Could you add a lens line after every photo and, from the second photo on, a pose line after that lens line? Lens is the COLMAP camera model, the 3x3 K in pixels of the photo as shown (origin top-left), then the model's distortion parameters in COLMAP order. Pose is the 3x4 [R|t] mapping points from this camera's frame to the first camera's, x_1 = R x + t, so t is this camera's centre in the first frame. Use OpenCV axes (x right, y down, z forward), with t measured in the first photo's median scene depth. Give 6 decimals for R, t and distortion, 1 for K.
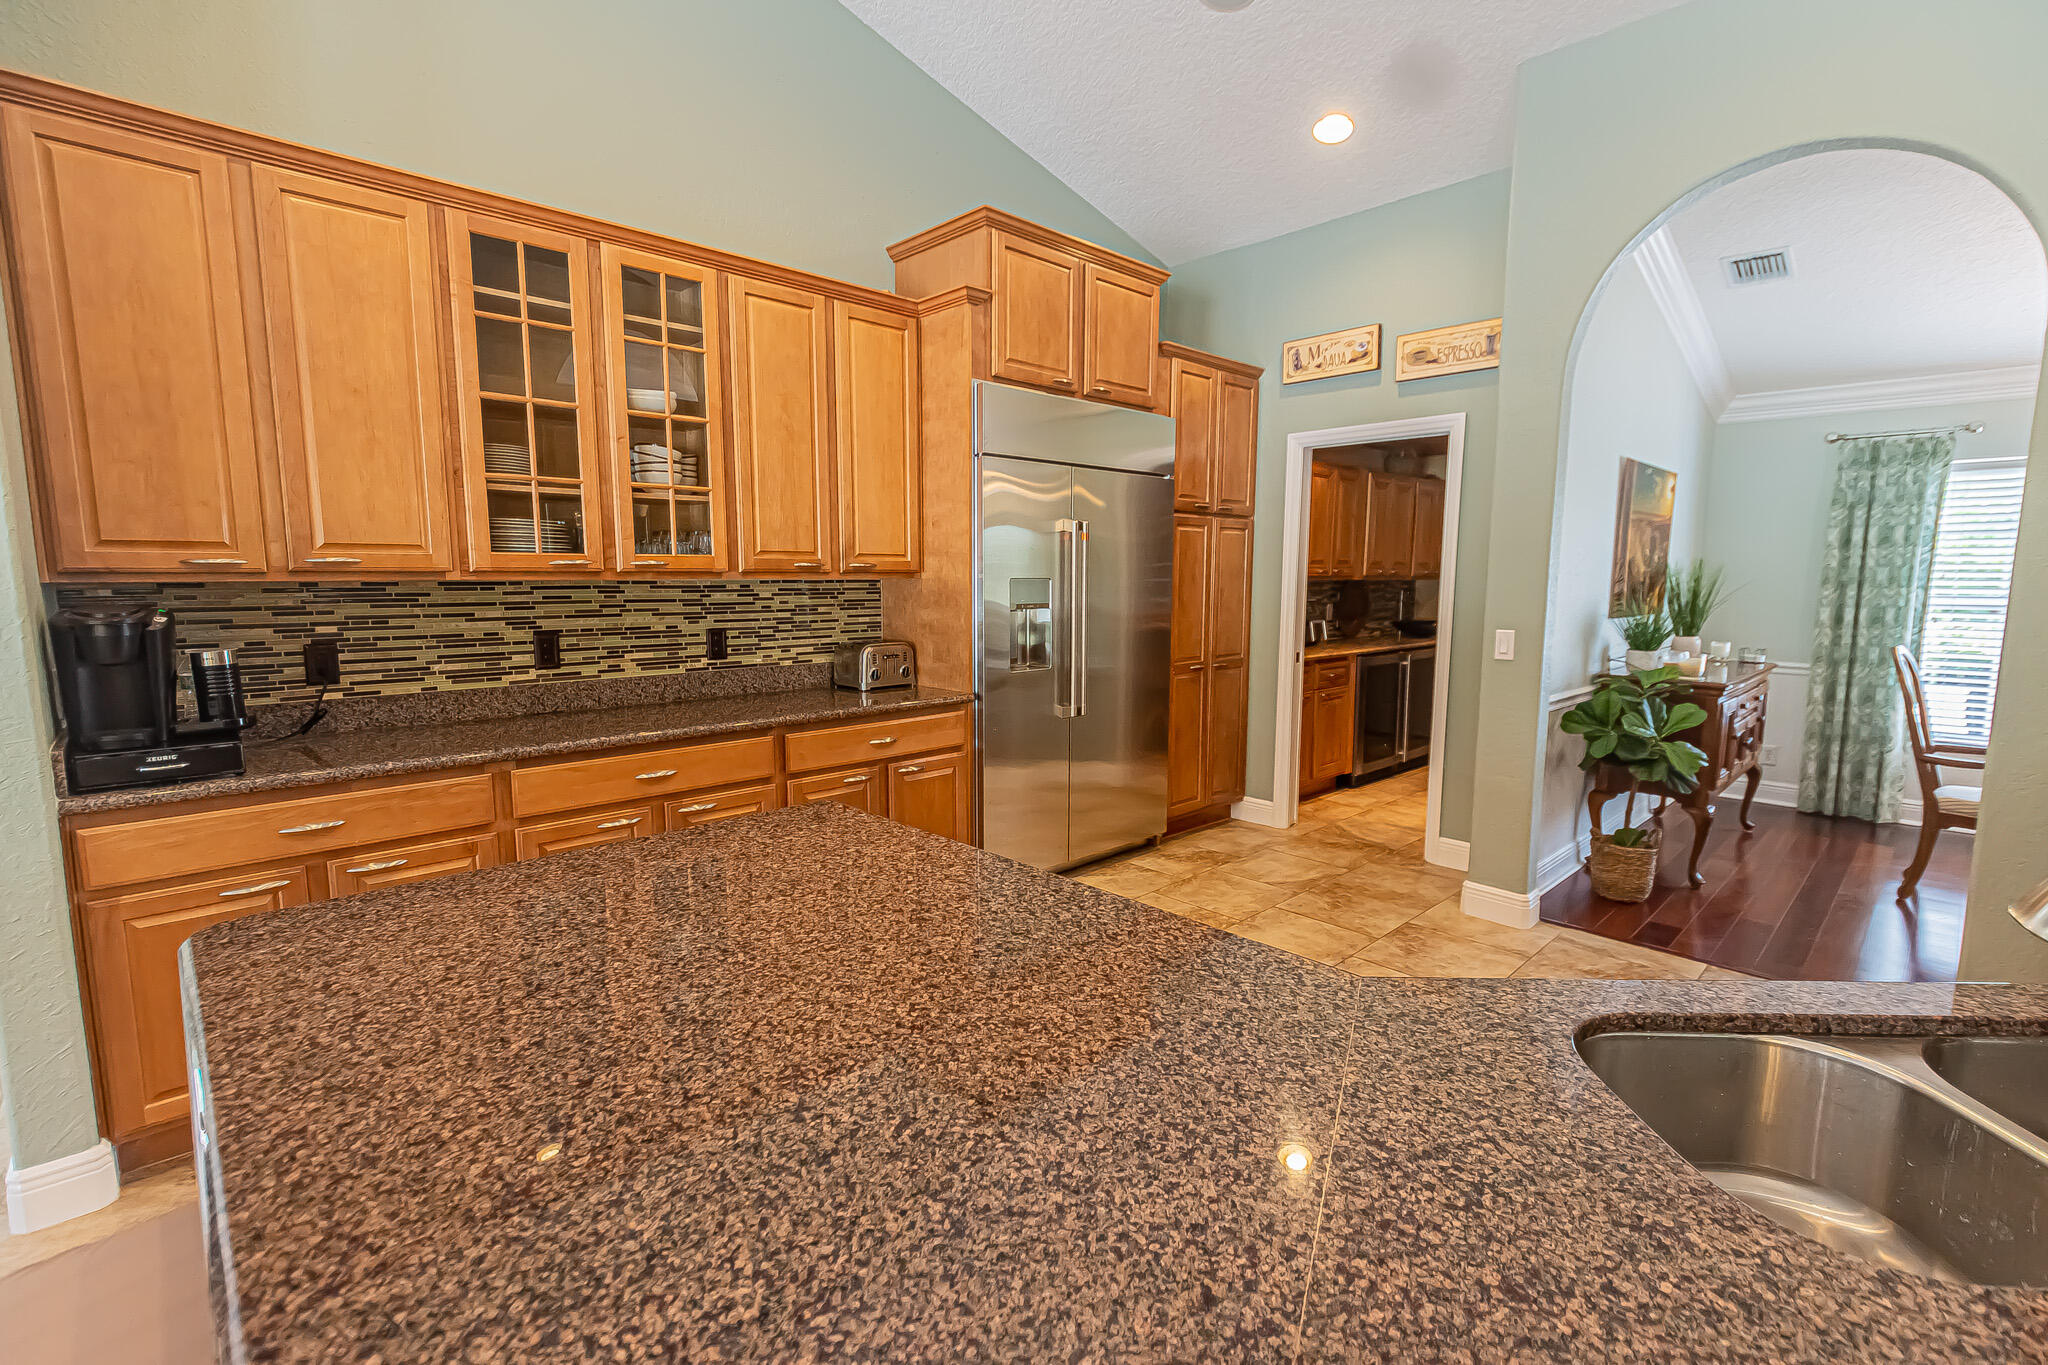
lens RADIAL K [[899.5, 0, 1041.3], [0, 899.5, 681.6], [0, 0, 1]] dist [0.010499, -0.011954]
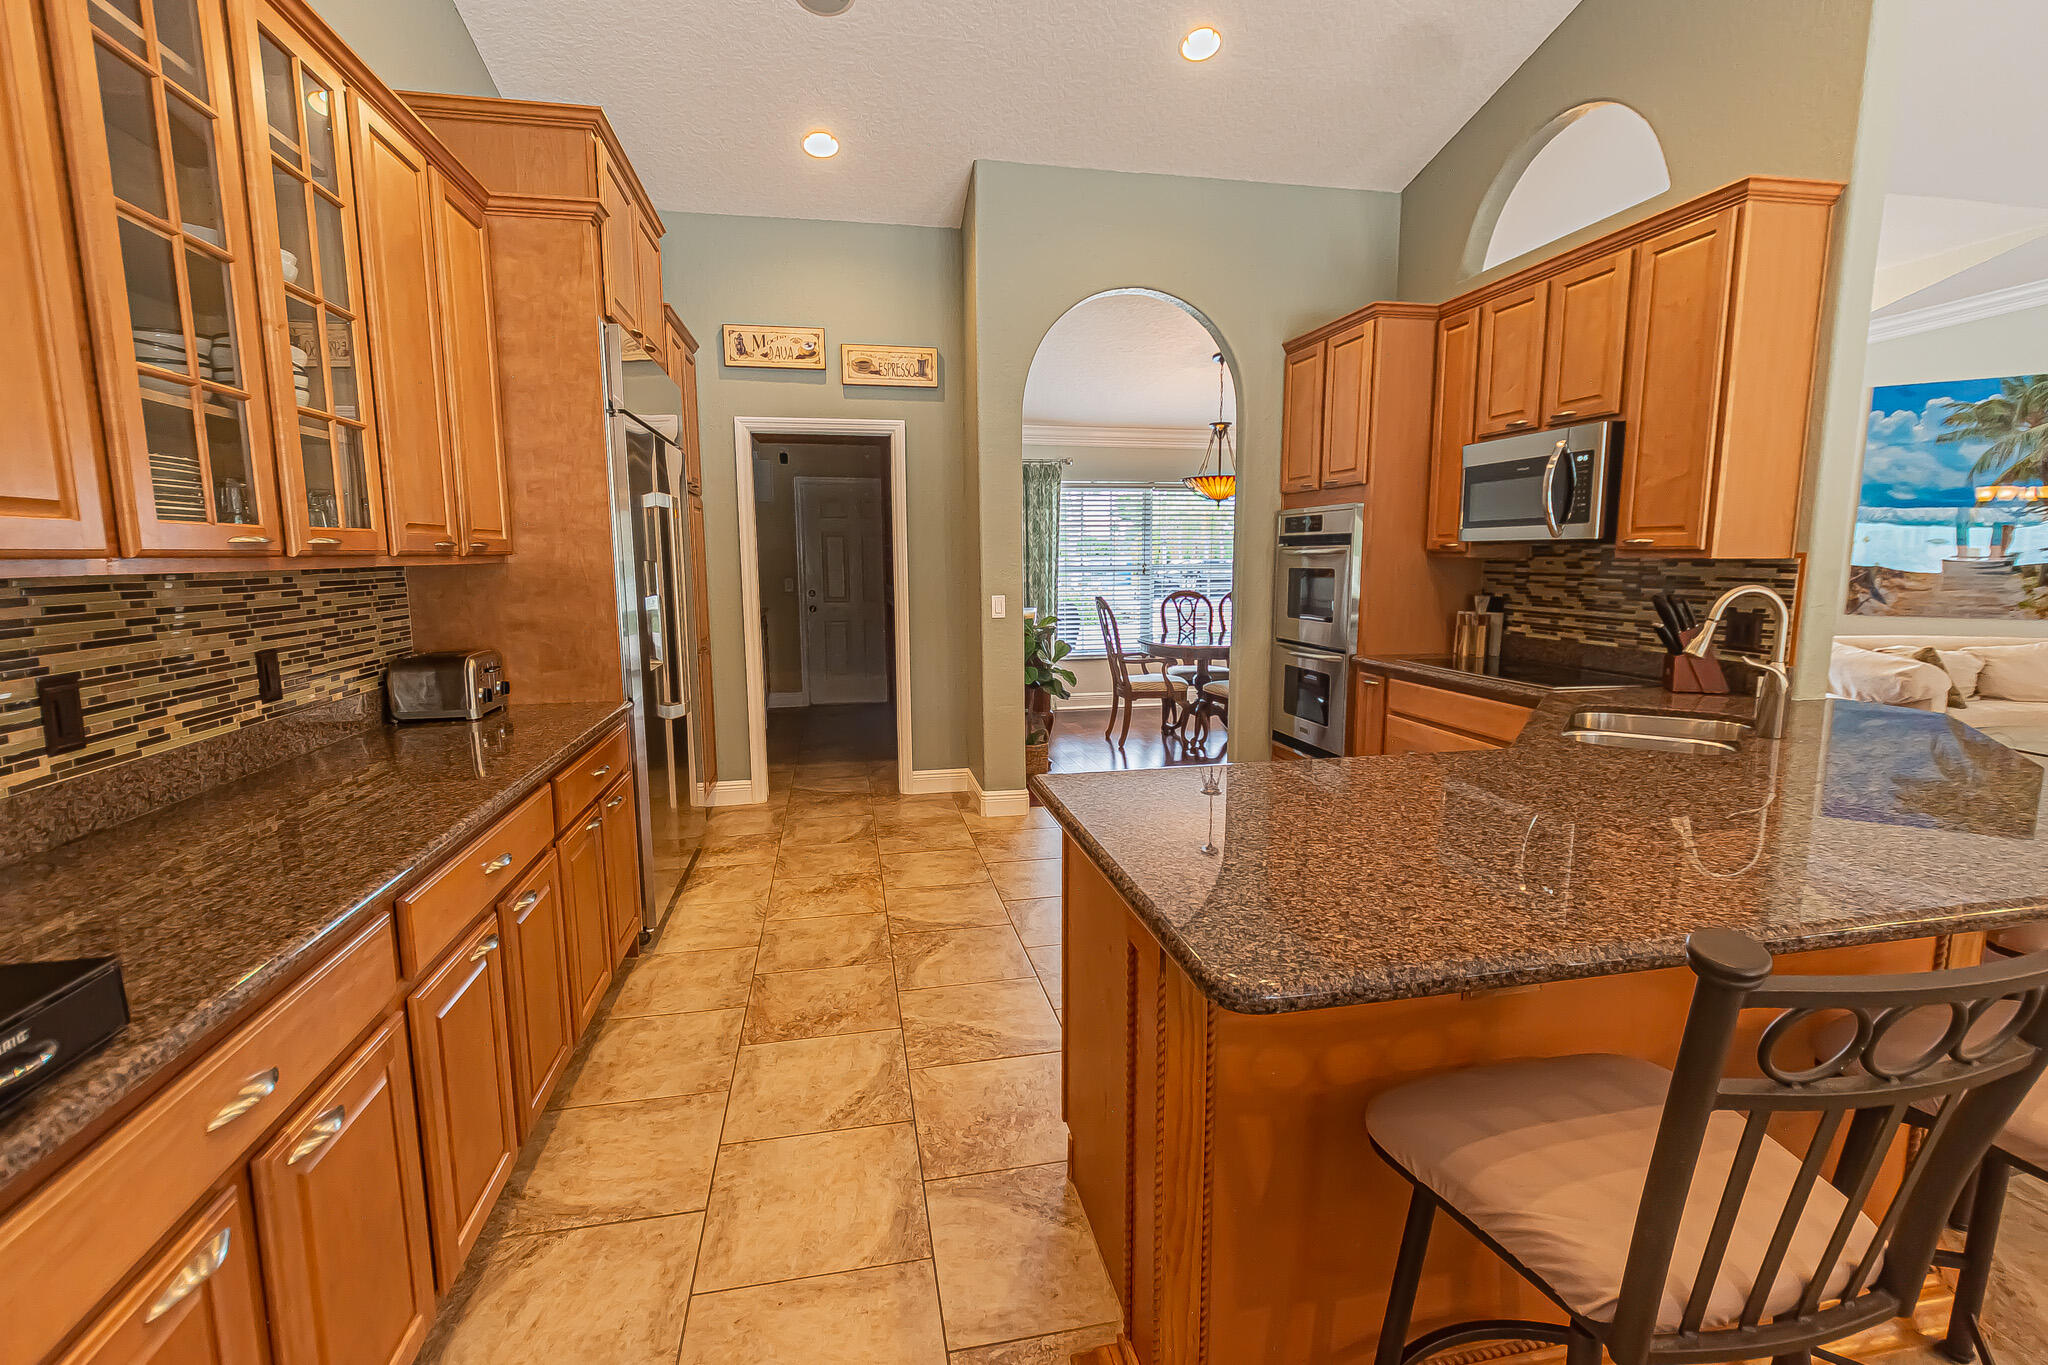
lens RADIAL K [[899.5, 0, 1041.3], [0, 899.5, 681.6], [0, 0, 1]] dist [0.010499, -0.011954]
pose [[0.543086, -0.124929, 0.830332, -0.568299], [0.109196, 0.990980, 0.077679, -0.027704], [-0.832547, 0.048482, 0.551829, 0.228322]]
